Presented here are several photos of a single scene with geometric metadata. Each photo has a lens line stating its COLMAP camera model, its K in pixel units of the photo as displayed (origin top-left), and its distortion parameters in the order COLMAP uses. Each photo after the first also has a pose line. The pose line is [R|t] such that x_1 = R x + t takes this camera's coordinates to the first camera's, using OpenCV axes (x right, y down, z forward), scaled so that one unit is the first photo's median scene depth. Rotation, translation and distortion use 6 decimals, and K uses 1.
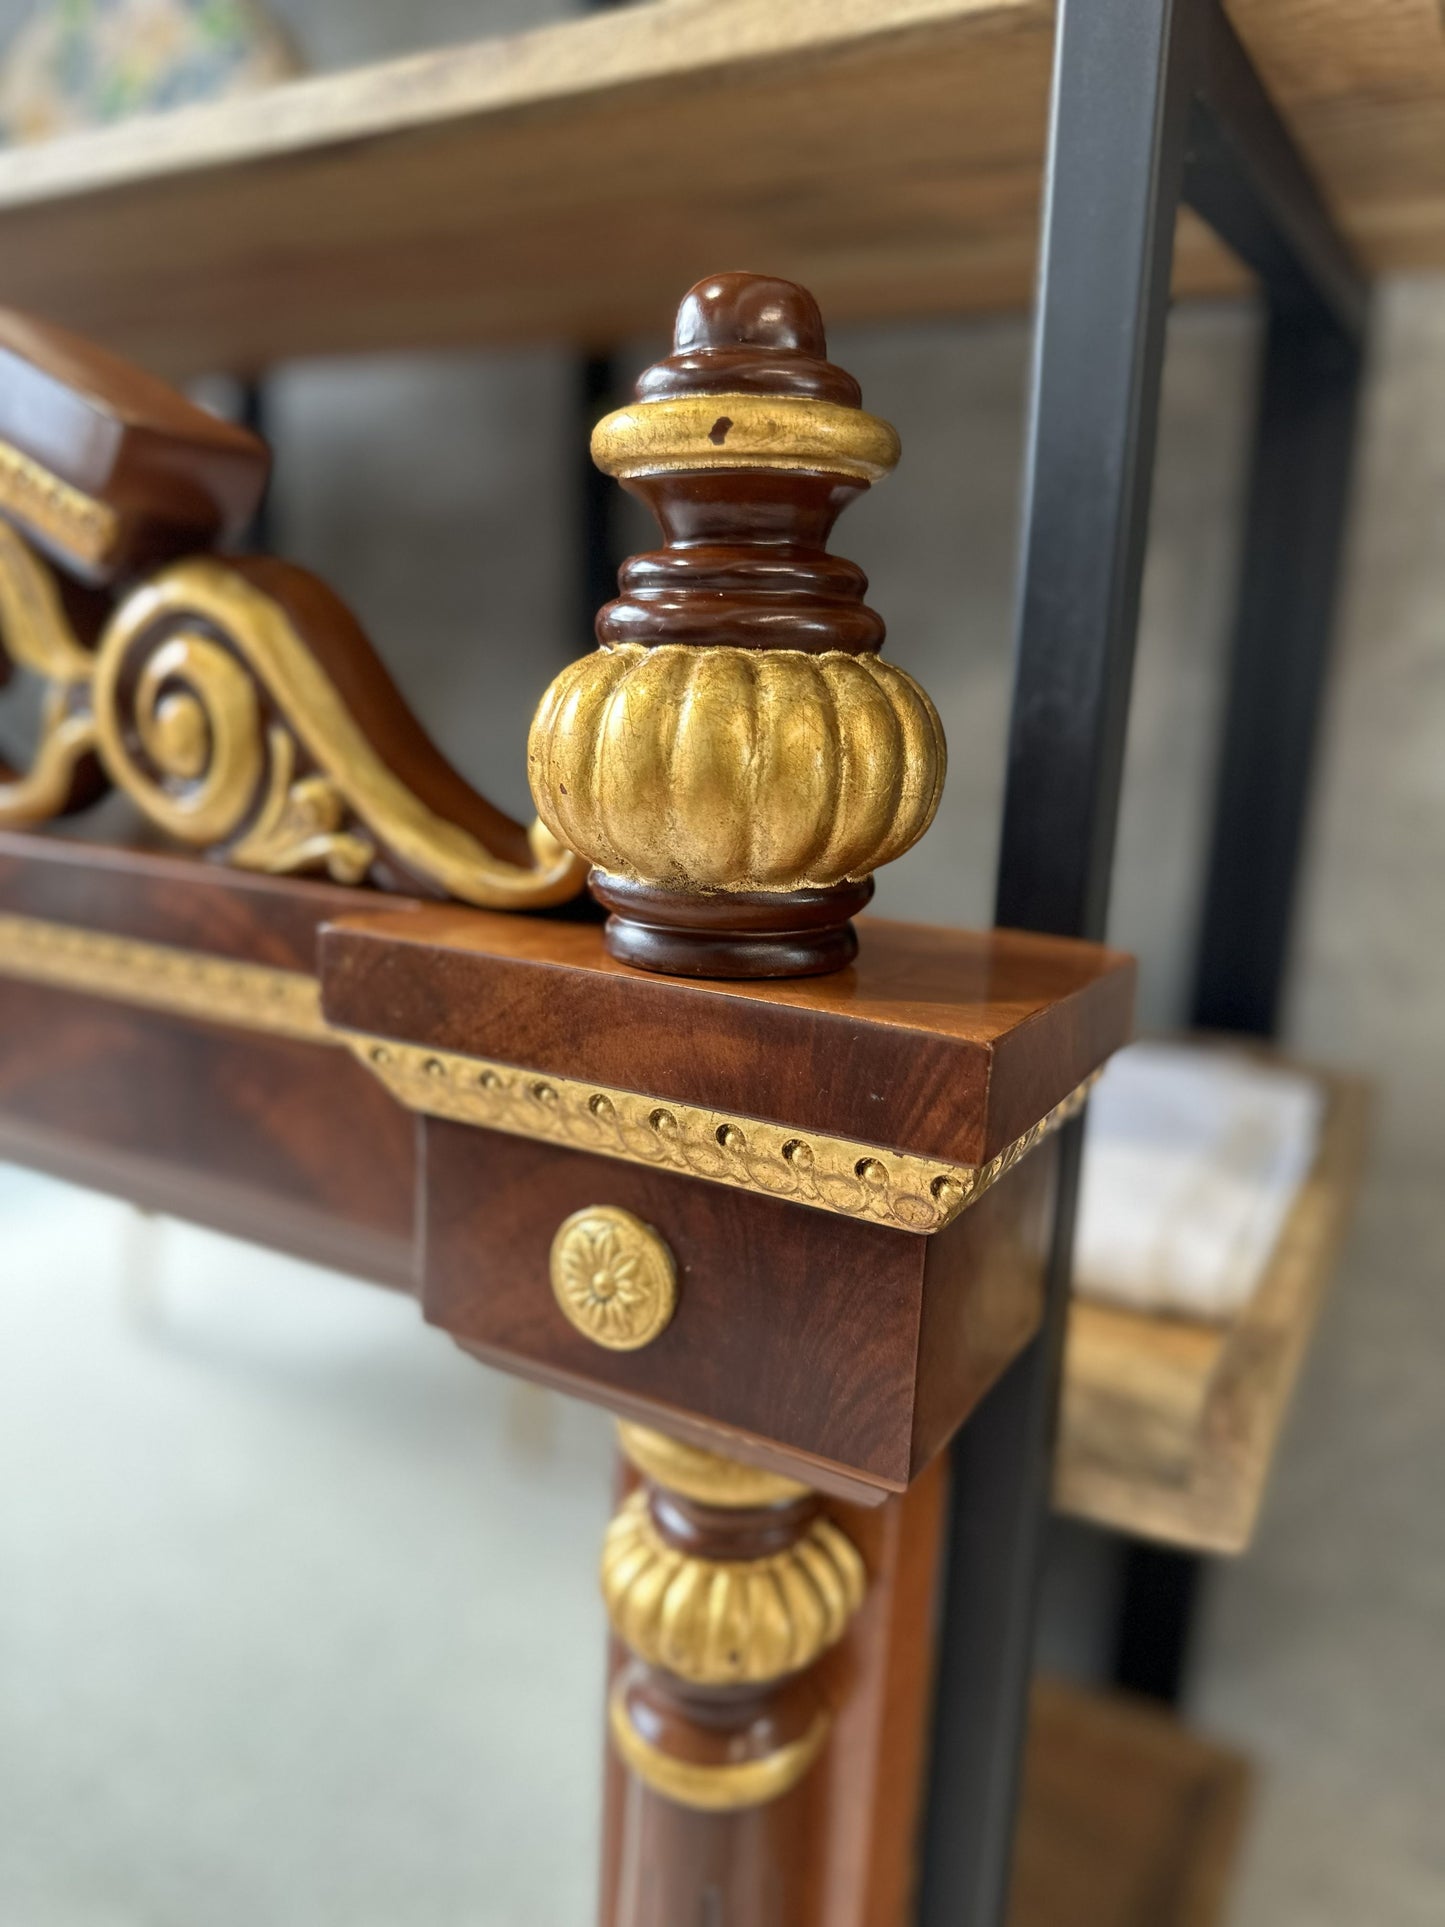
lens RADIAL K [[1390.5, 0, 722.5], [0, 1390.5, 963.5], [0, 0, 1]] dist [0.105945, -0.200524]
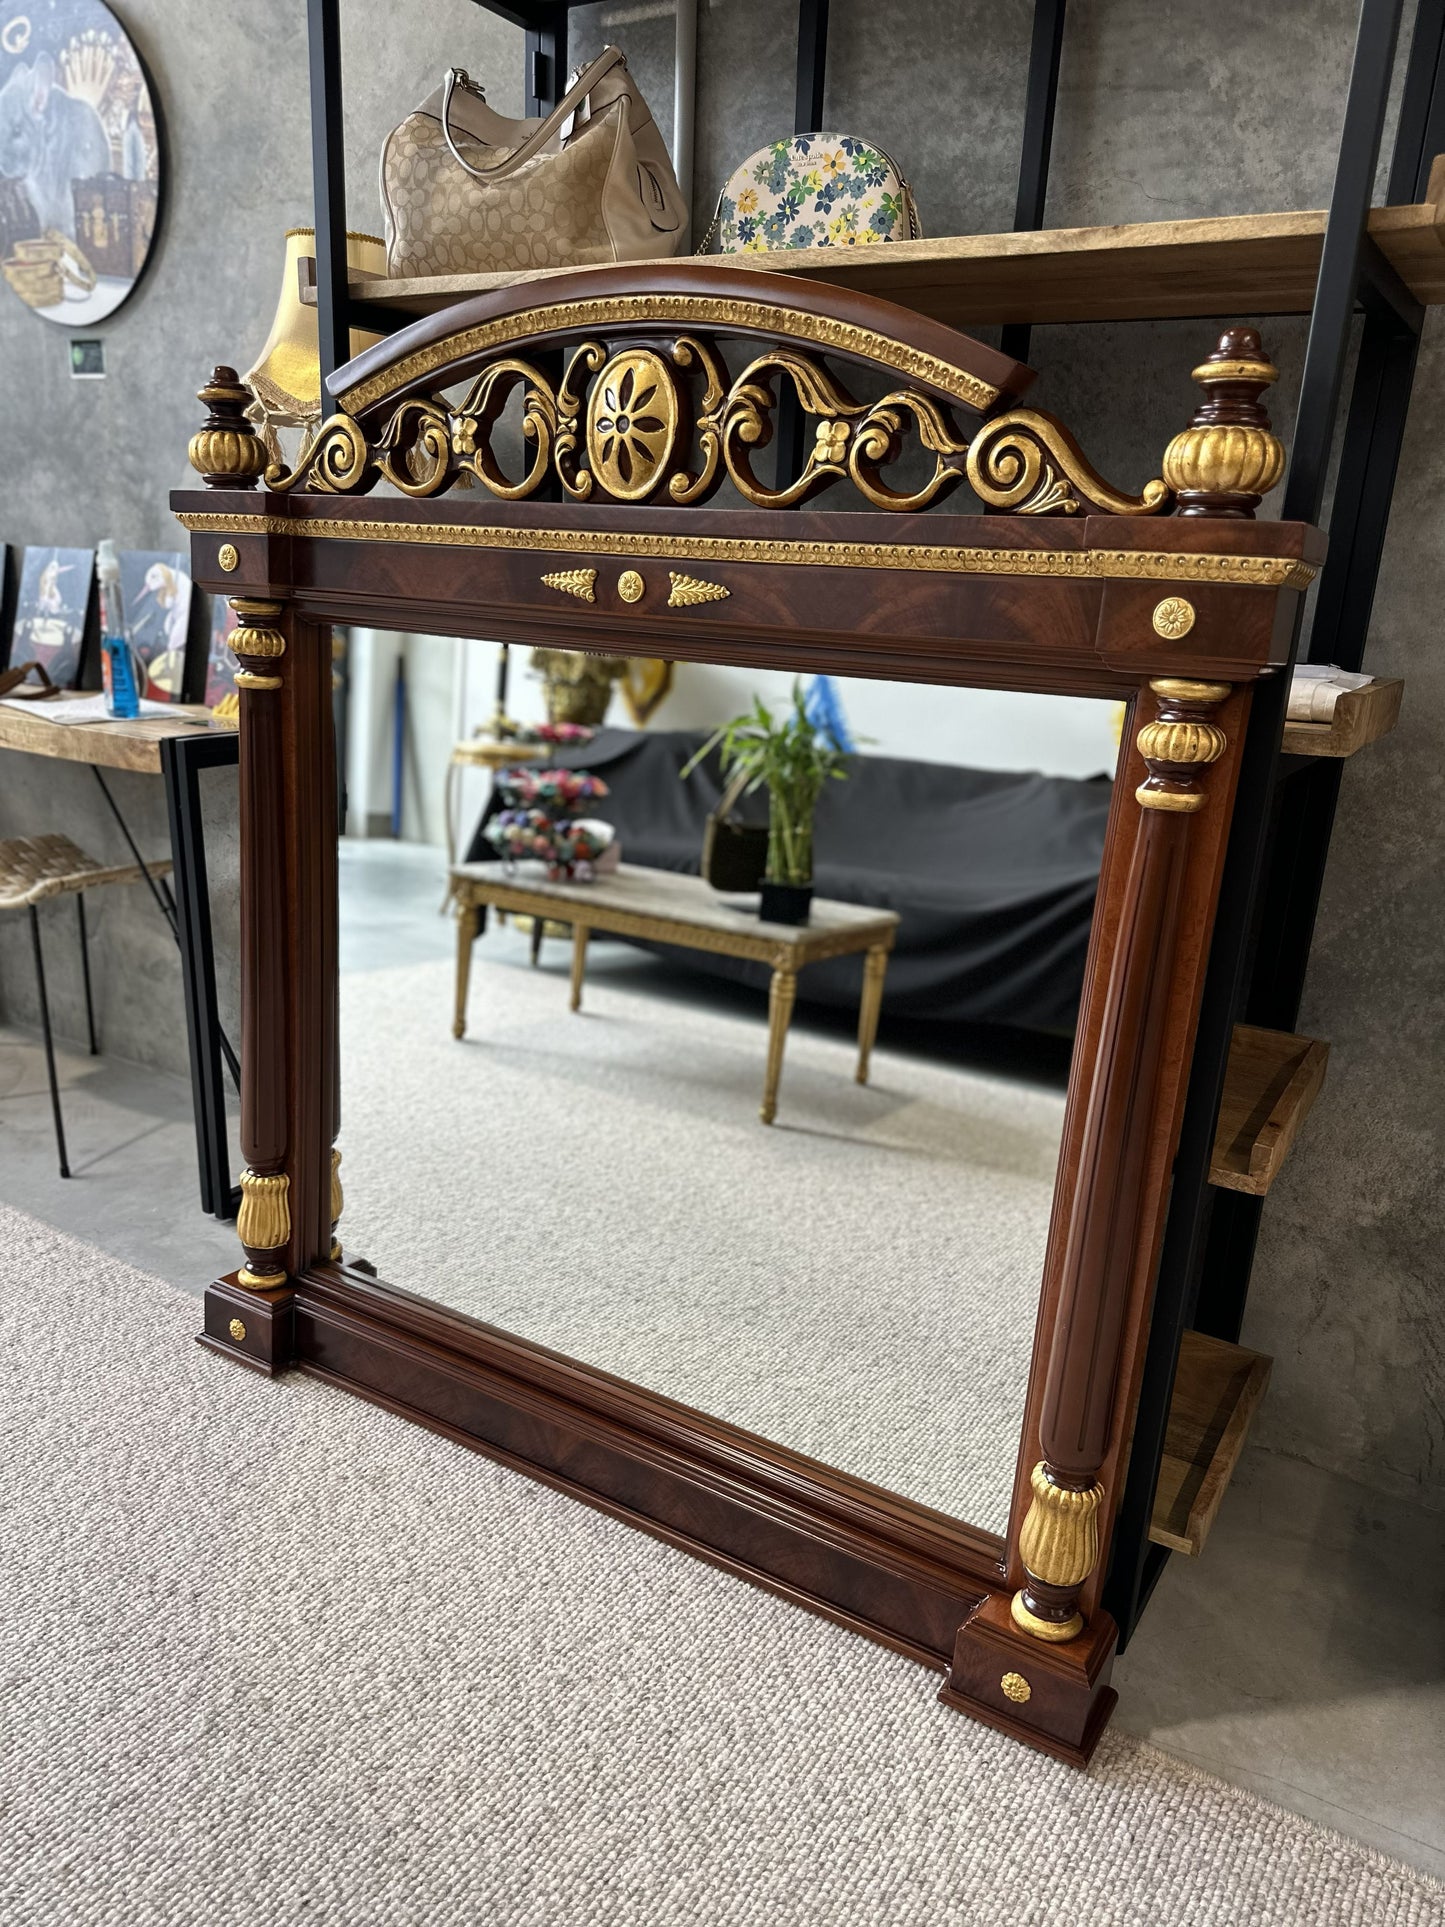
lens RADIAL K [[1381.3, 0, 722.5], [0, 1381.3, 963.5], [0, 0, 1]] dist [-0.000322, -0.006985]
pose [[0.998879, 0.032684, -0.034243, -1.063276], [-0.030989, 0.998321, 0.048933, 0.958764], [0.035785, -0.047817, 0.998215, -2.521242]]
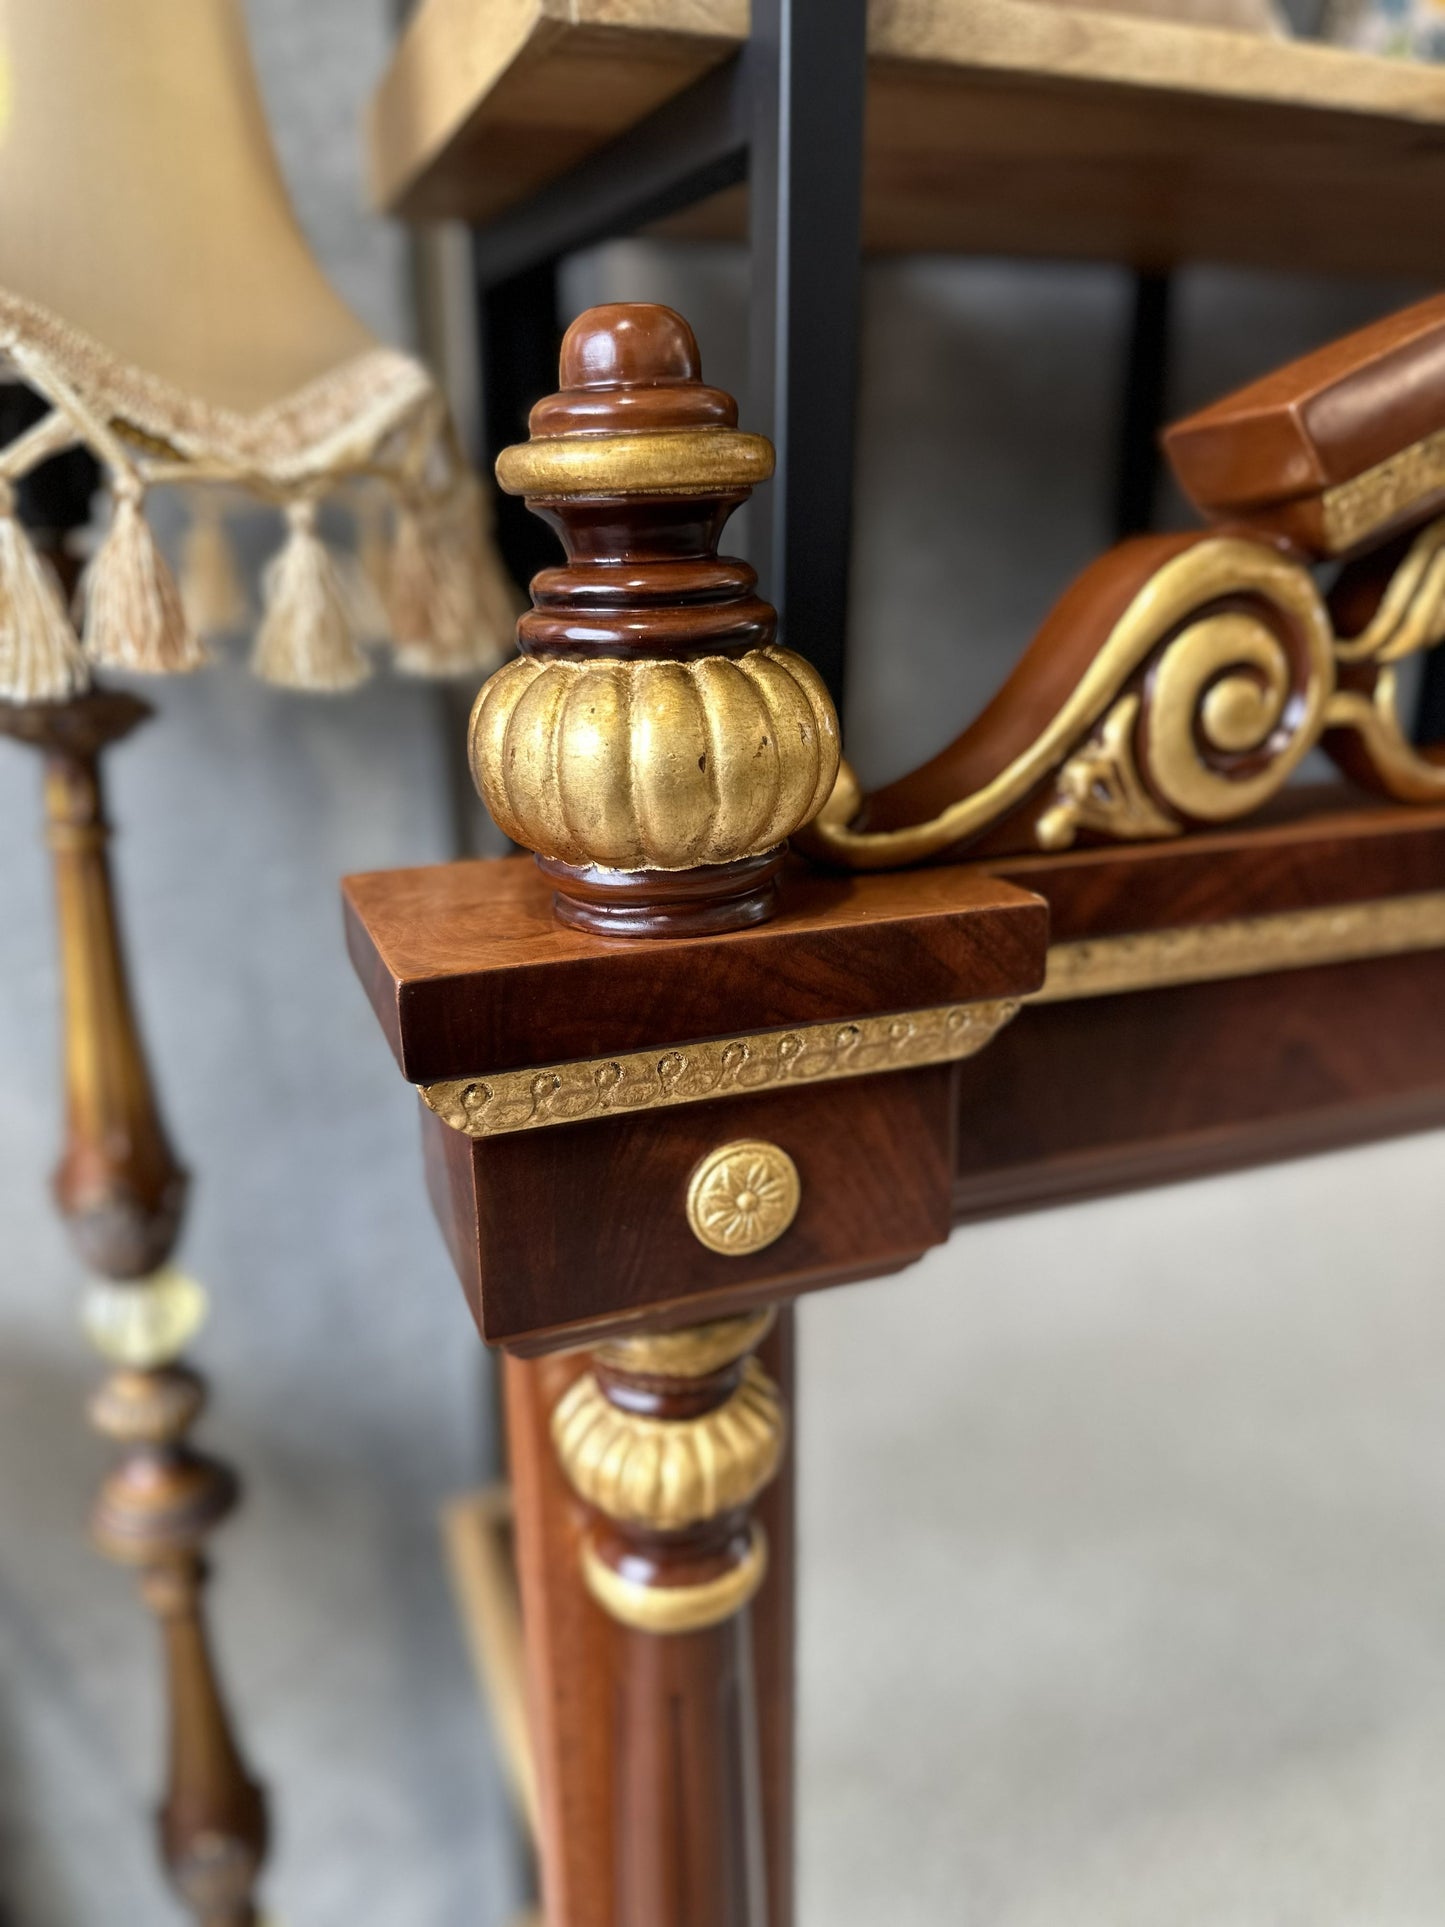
lens RADIAL K [[1374.8, 0, 718.2], [0, 1374.8, 955.7], [0, 0, 1]] dist [0.066678, -0.109354]
pose [[0.641044, -0.274012, 0.716924, -3.916549], [0.196967, 0.961548, 0.191389, -0.669743], [-0.741800, 0.018522, 0.670366, 1.915729]]
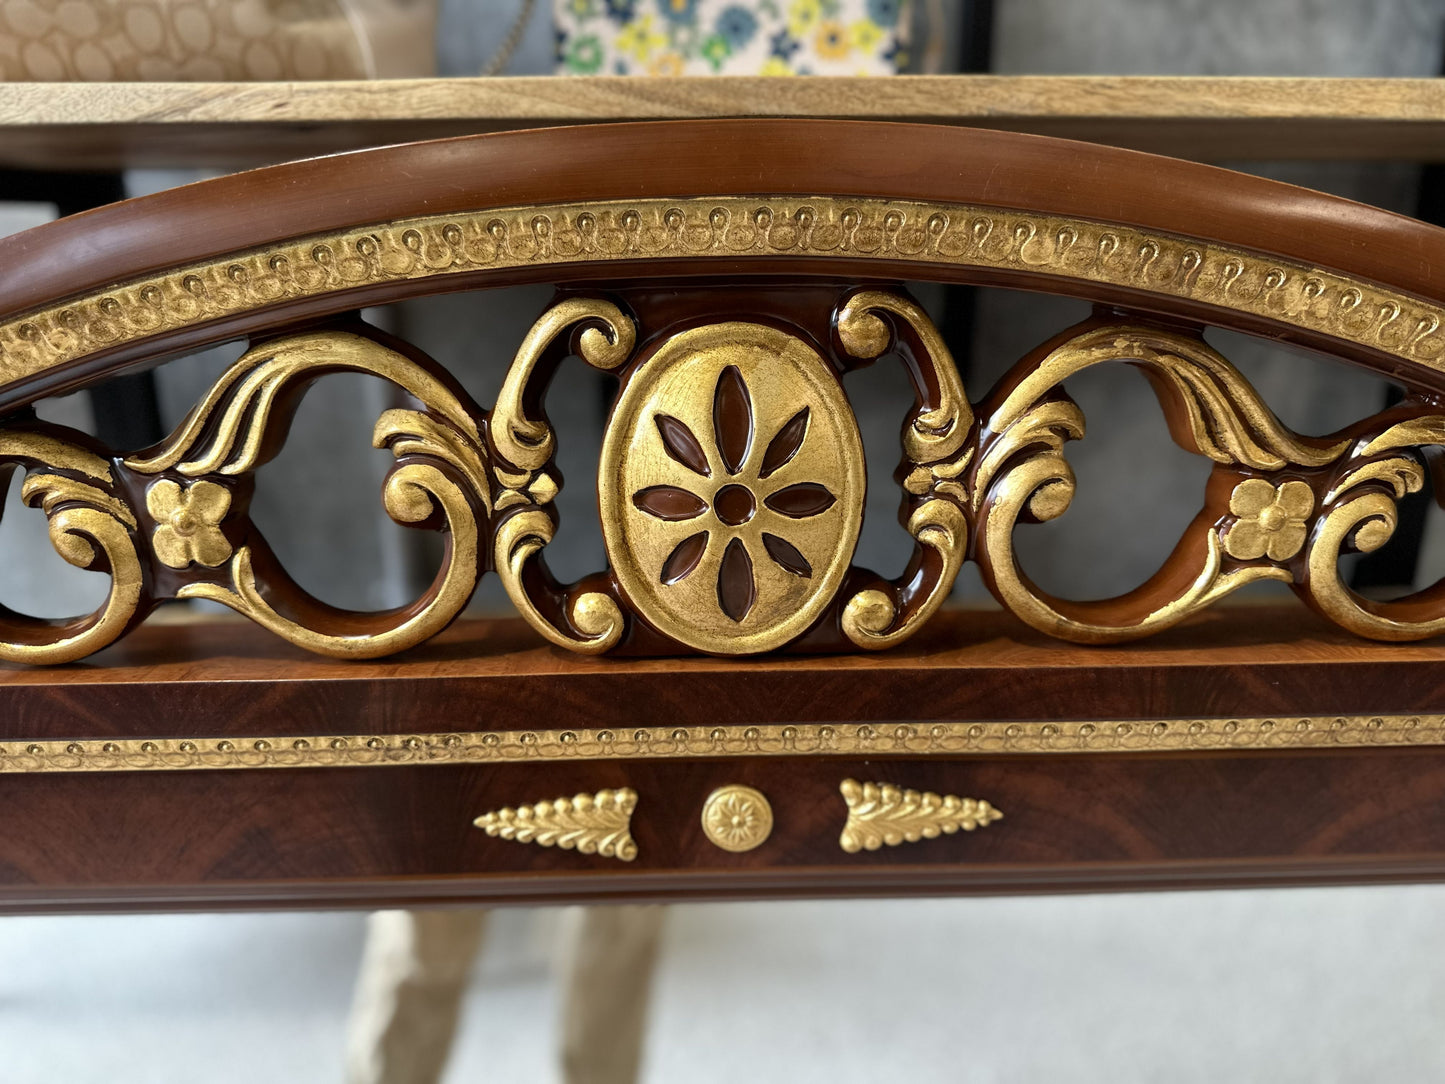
lens RADIAL K [[1042.7, 0, 723.1], [0, 1042.7, 556.4], [0, 0, 1]] dist [0.105945, -0.200524]
pose [[0.858011, -0.179249, 0.481338, -2.219460], [0.150439, 0.983733, 0.098175, -0.544680], [-0.491106, -0.011823, 0.871020, 0.653353]]
